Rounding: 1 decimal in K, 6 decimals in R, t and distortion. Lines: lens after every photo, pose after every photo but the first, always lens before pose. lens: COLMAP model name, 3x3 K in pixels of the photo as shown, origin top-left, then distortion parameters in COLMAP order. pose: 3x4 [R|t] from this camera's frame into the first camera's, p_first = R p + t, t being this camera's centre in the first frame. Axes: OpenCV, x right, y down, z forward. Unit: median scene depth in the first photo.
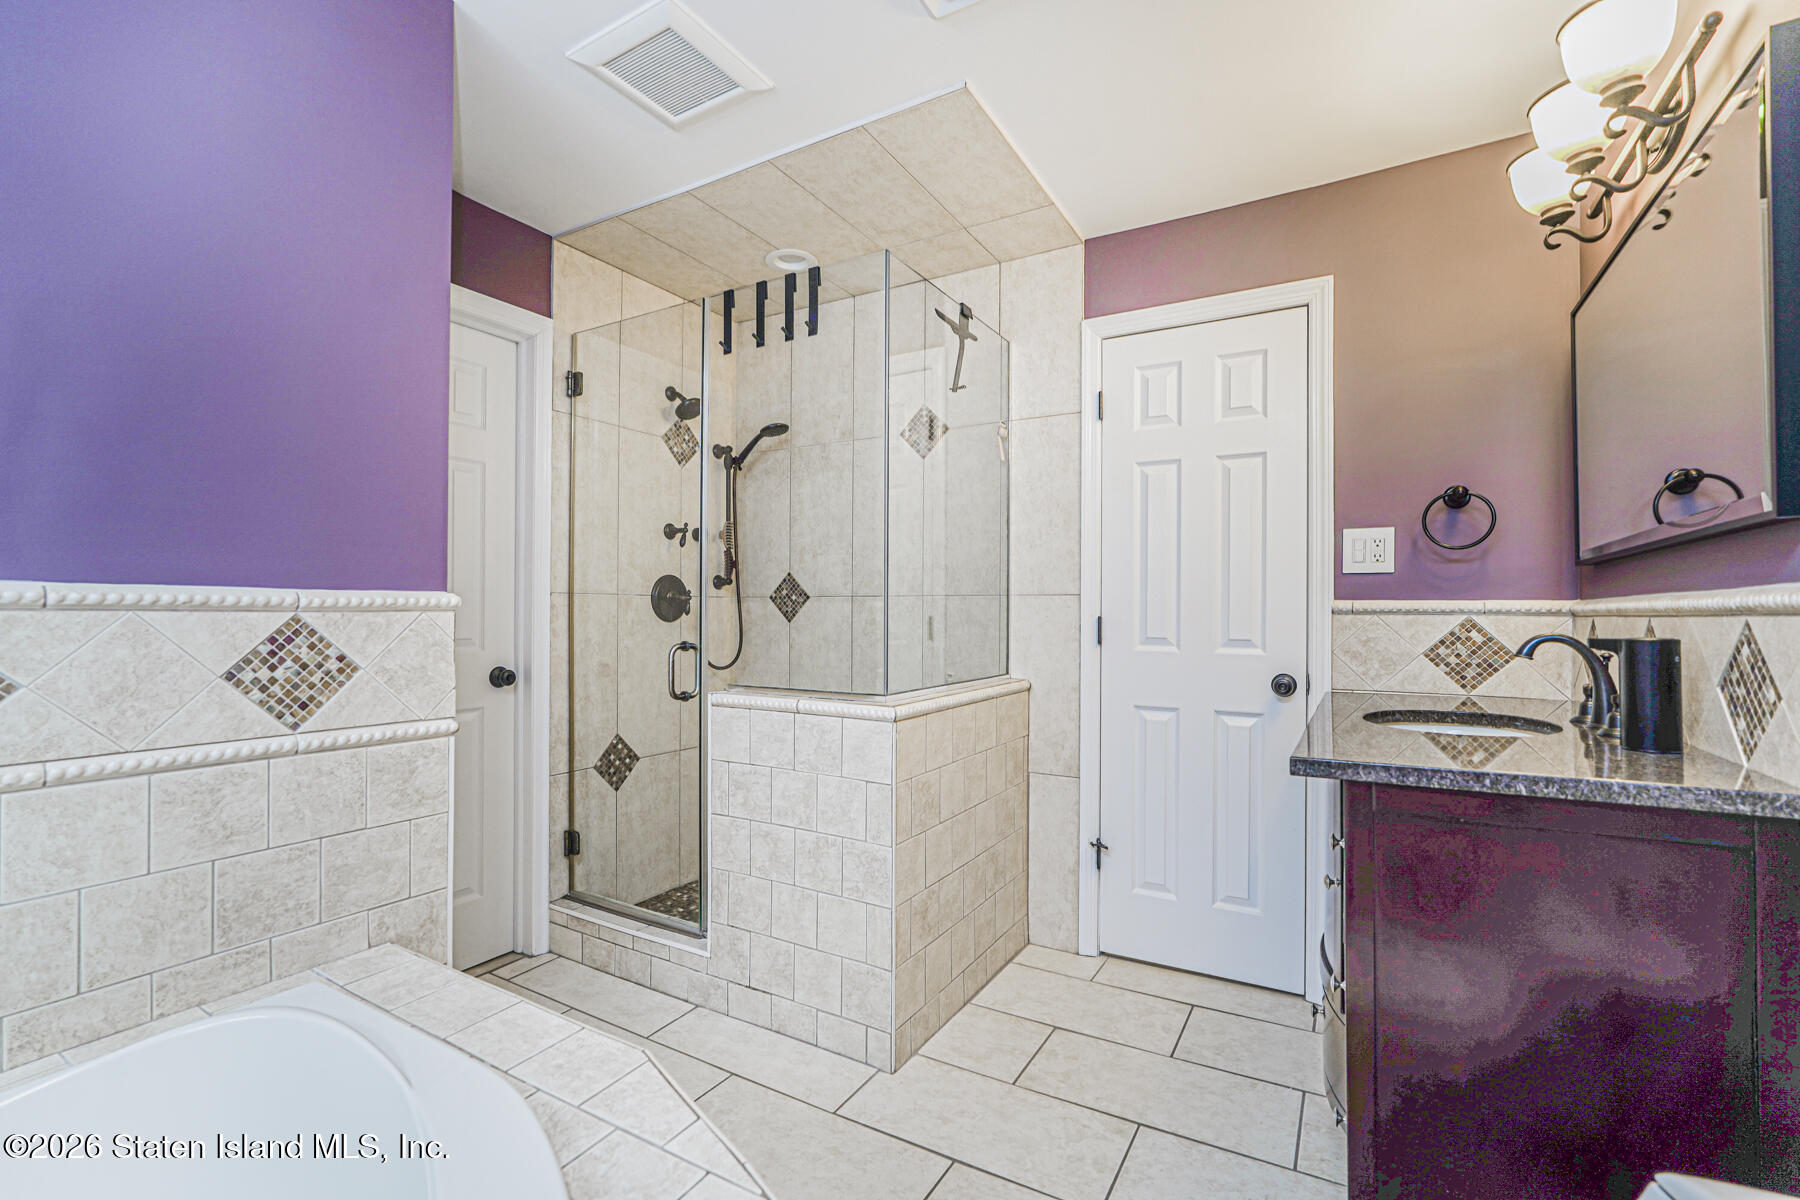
lens RADIAL K [[793.4, 0, 900.9], [0, 793.4, 603.1], [0, 0, 1]] dist [-0.017128, 0.008486]
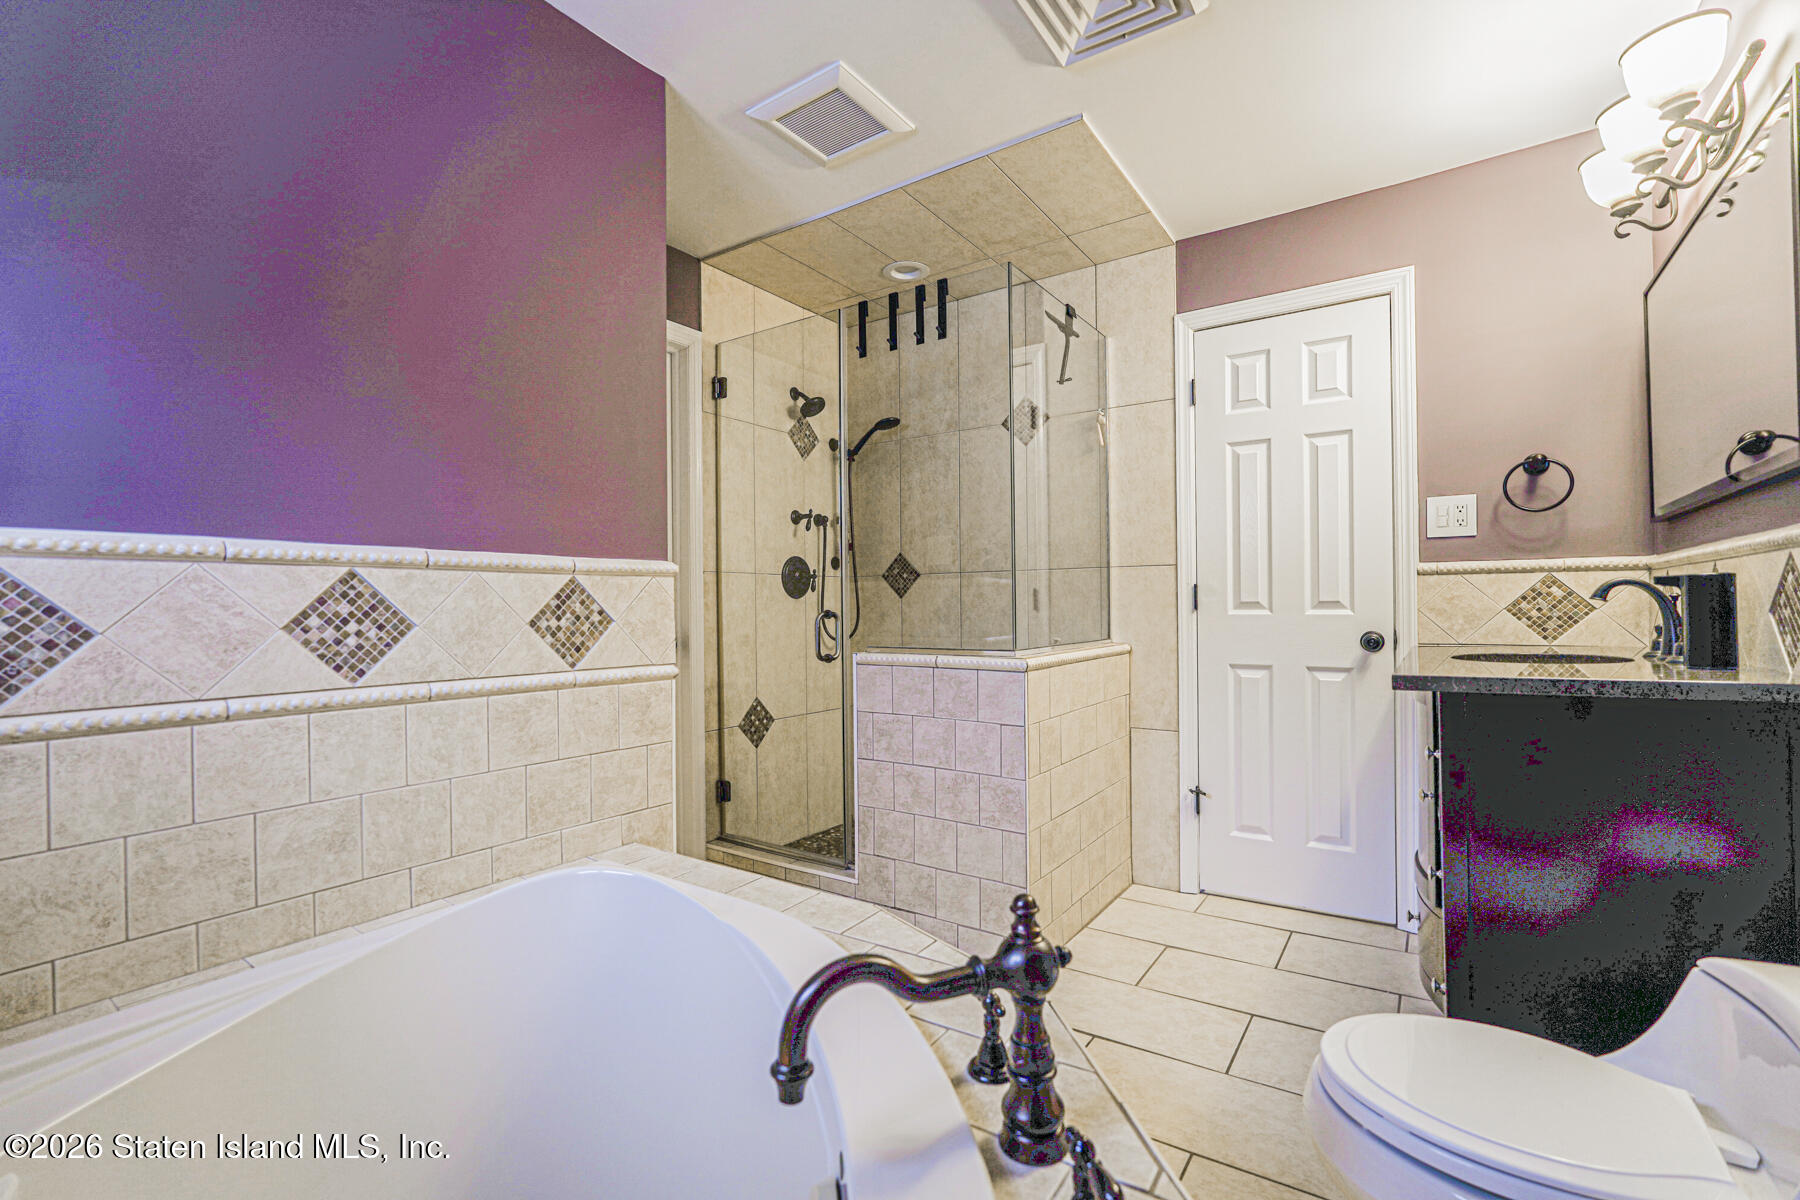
lens RADIAL K [[793.4, 0, 898.5], [0, 793.4, 599.6], [0, 0, 1]] dist [-0.017128, 0.008486]
pose [[0.997351, -0.015169, -0.071133, -0.101627], [0.015310, 0.999882, 0.001440, 0.037757], [0.071103, -0.002525, 0.997466, -0.152423]]
